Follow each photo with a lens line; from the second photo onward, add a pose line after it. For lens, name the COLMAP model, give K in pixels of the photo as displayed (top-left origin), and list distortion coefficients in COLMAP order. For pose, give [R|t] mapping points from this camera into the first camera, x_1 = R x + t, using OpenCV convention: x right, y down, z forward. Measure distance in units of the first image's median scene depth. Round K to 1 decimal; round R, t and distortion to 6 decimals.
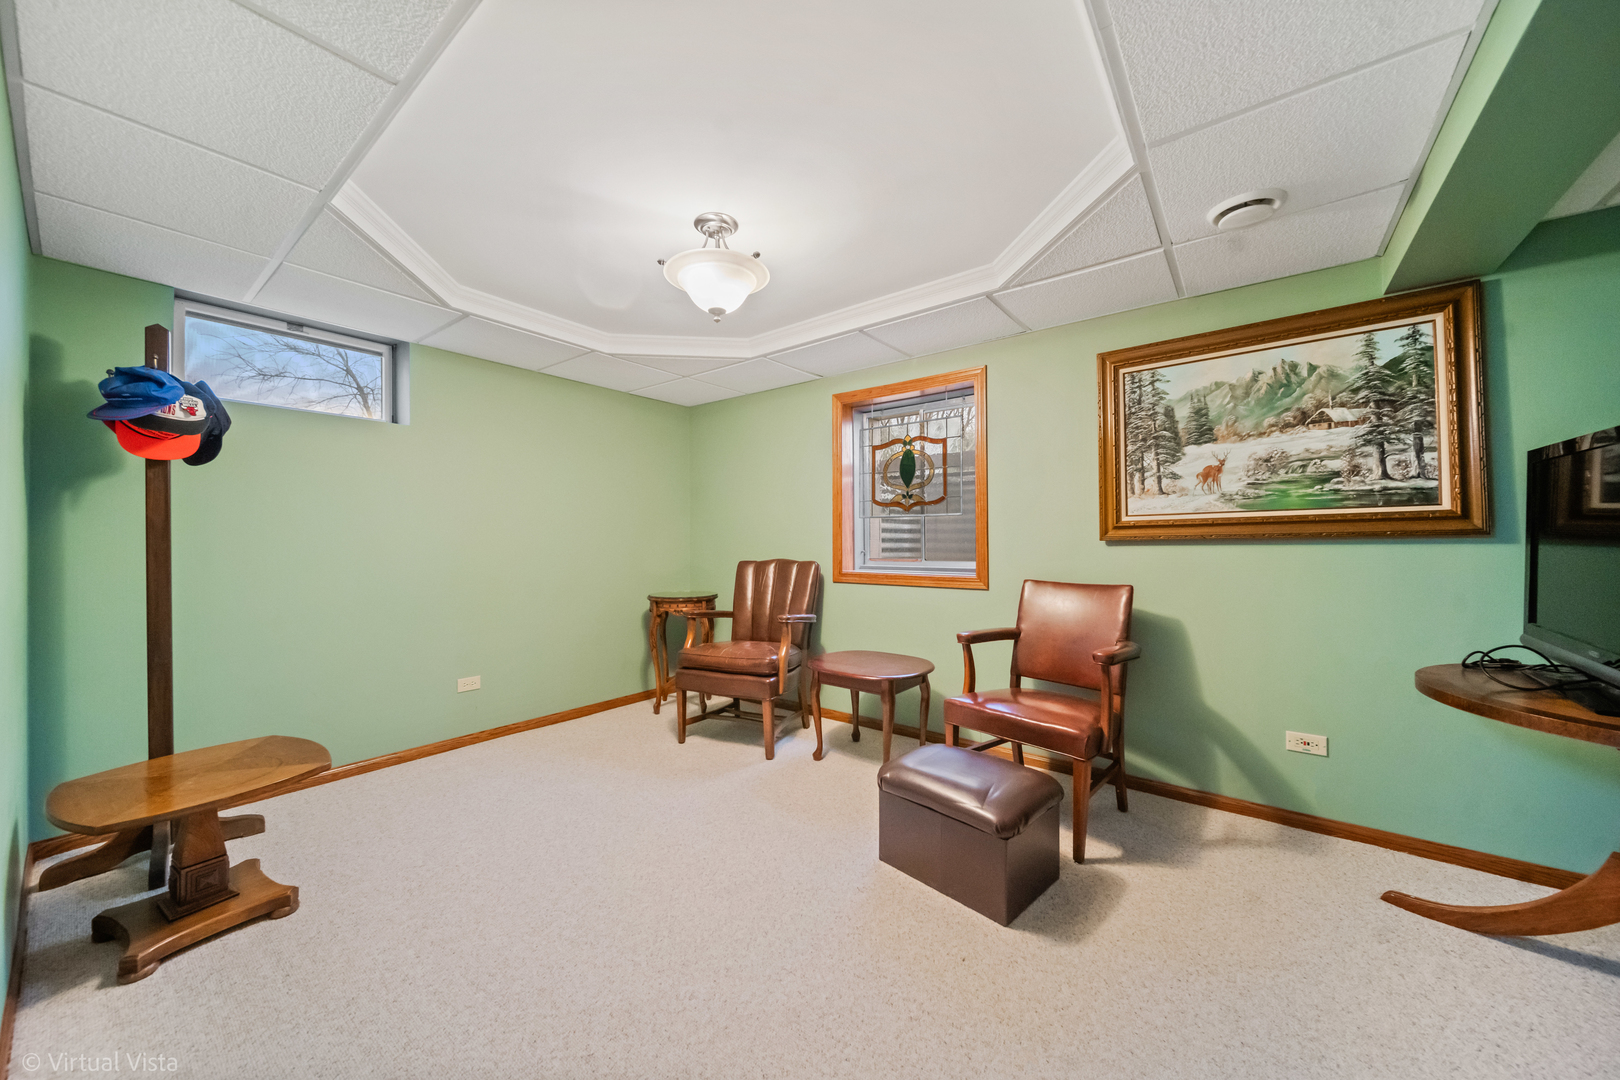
lens RADIAL K [[539.1, 0, 820.8], [0, 539.1, 539.3], [0, 0, 1]] dist [-0.001487, 0.000009]
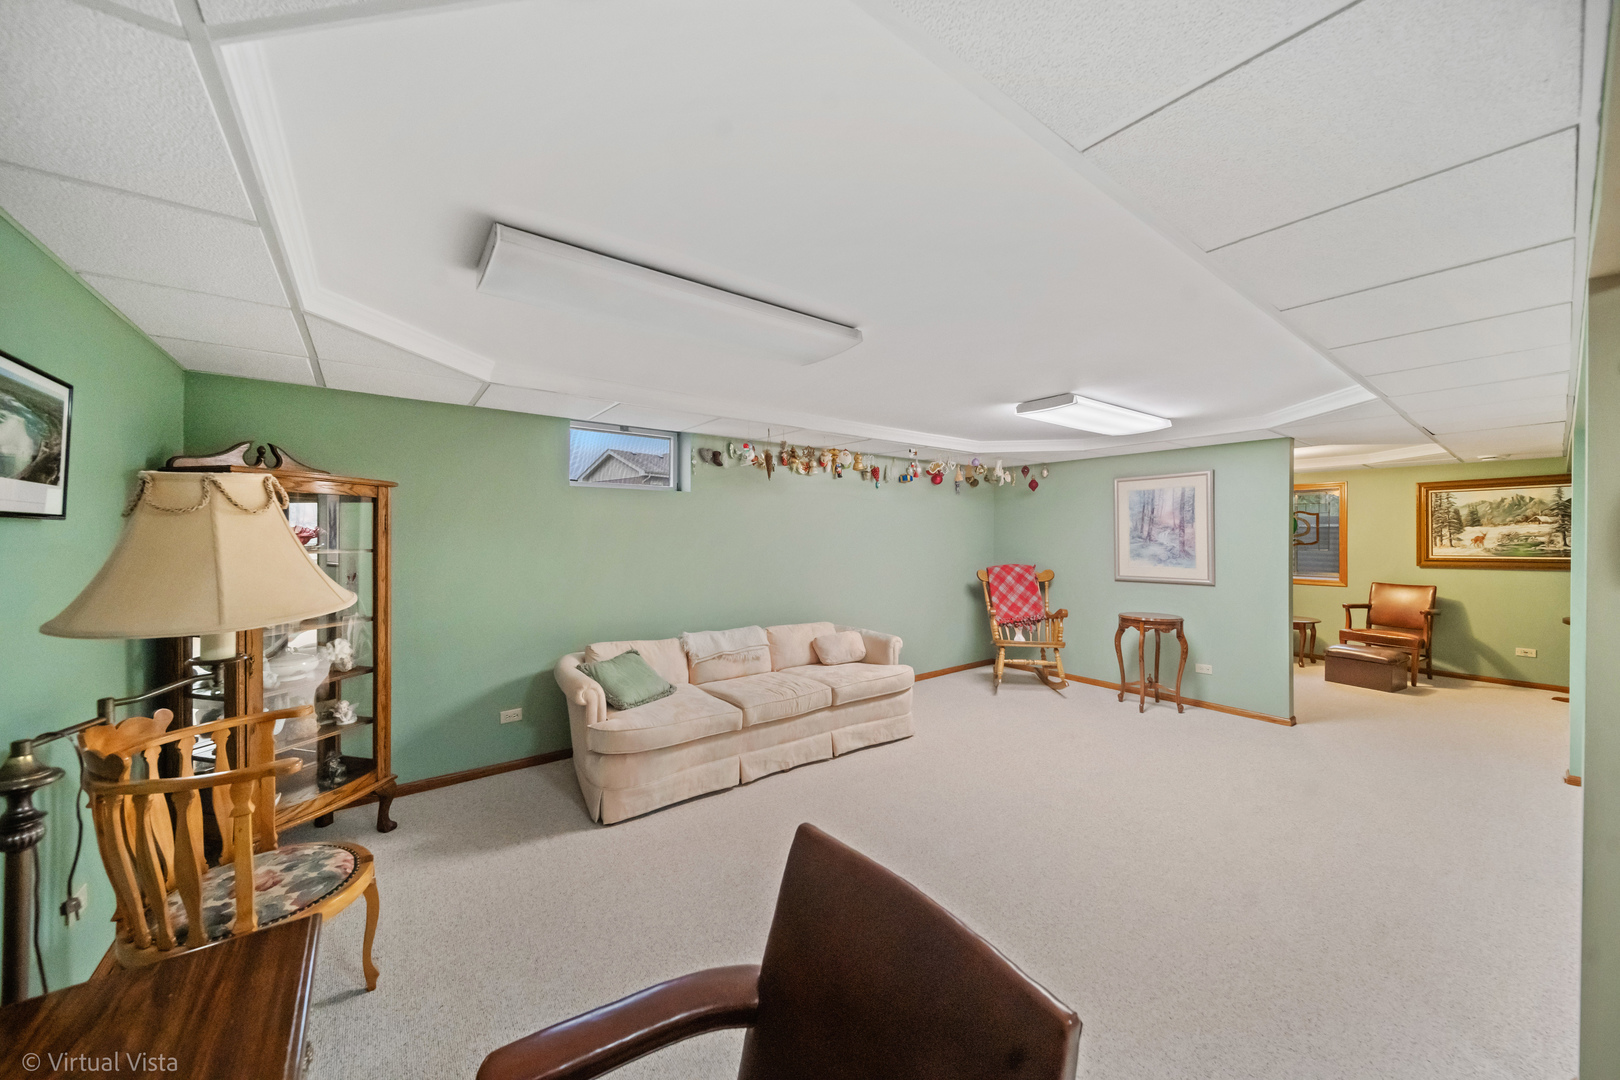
lens RADIAL K [[572.3, 0, 796.3], [0, 572.3, 536.4], [0, 0, 1]] dist [-0.000810, -0.000880]
pose [[0.966443, 0.008661, -0.256736, -1.526361], [-0.006440, 0.999934, 0.009491, -0.140358], [0.256802, -0.007519, 0.966435, -2.187830]]
